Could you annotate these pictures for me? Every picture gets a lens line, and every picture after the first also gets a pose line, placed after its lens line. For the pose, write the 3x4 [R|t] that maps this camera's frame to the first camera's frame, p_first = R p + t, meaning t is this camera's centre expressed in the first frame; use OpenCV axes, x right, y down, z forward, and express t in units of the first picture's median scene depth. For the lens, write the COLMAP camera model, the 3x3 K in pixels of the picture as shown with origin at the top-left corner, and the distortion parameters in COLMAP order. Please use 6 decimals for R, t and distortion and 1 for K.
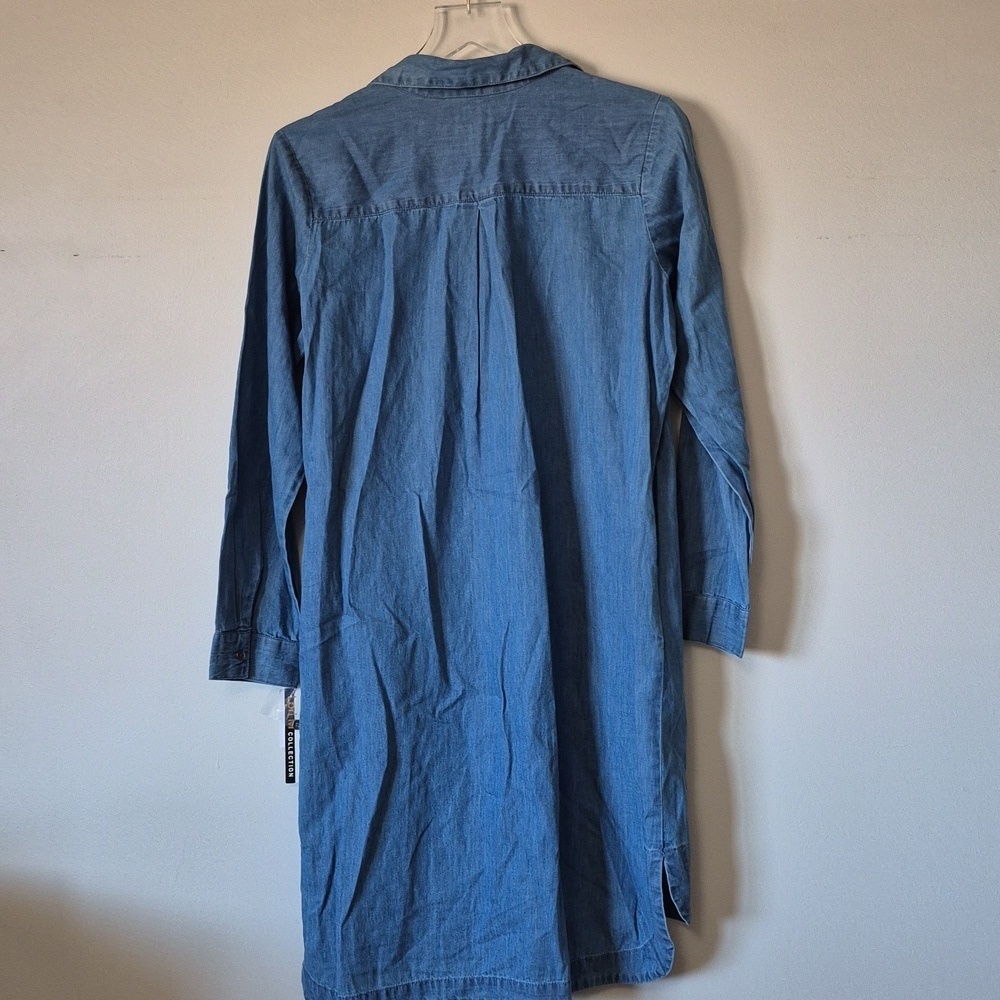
lens RADIAL K [[1485.0, 0, 500.0], [0, 1485.0, 500.0], [0, 0, 1]] dist [0.161339, -0.335620]
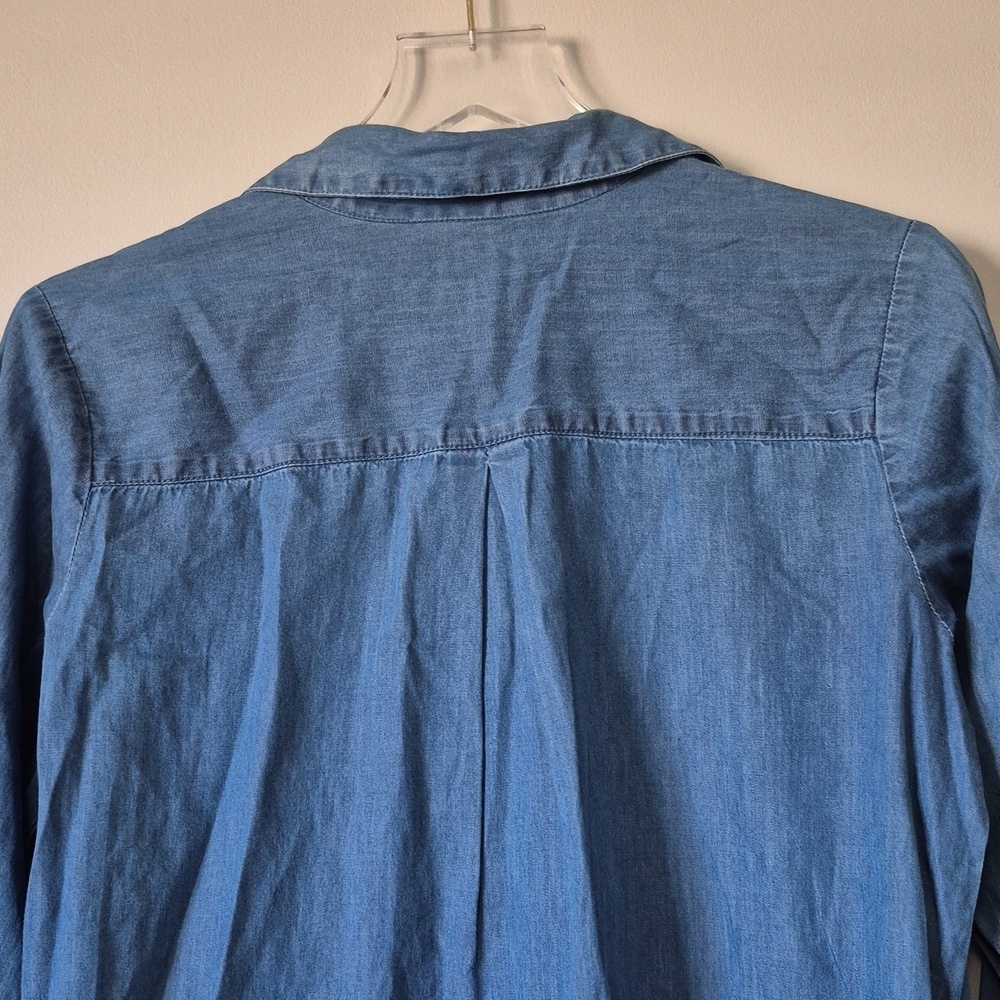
lens RADIAL K [[1485.0, 0, 500.0], [0, 1485.0, 500.0], [0, 0, 1]] dist [0.161339, -0.335620]
pose [[0.999774, 0.016099, 0.013855, -0.016525], [-0.012966, 0.979257, -0.202206, -0.099846], [-0.016823, 0.201980, 0.979245, 0.587359]]
